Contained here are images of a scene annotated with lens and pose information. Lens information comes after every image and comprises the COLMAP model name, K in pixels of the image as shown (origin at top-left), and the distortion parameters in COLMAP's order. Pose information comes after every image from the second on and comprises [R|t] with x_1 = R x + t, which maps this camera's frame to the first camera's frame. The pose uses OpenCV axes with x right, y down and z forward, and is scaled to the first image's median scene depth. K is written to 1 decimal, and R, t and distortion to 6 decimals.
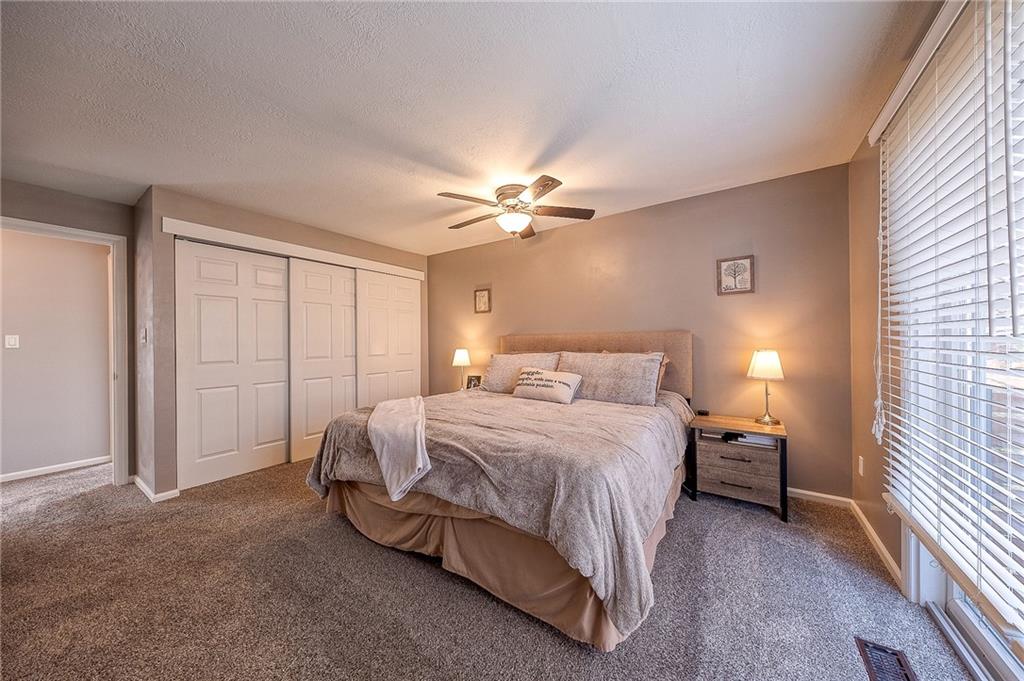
lens RADIAL K [[347.9, 0, 512.0], [0, 347.9, 340.5], [0, 0, 1]] dist [-0.000068, -0.000026]
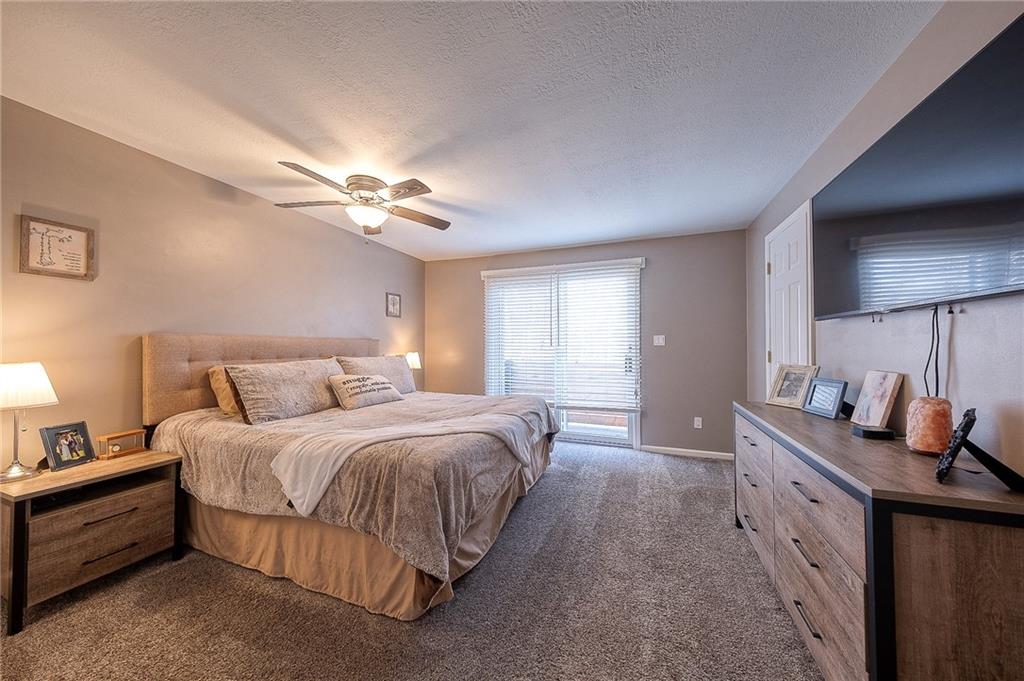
lens RADIAL K [[347.9, 0, 512.0], [0, 347.9, 340.5], [0, 0, 1]] dist [-0.000068, -0.000026]
pose [[-0.229674, 0.032395, 0.972728, -0.940530], [-0.001404, 0.999434, -0.033615, 0.019624], [-0.973267, -0.009086, -0.229499, 0.822790]]
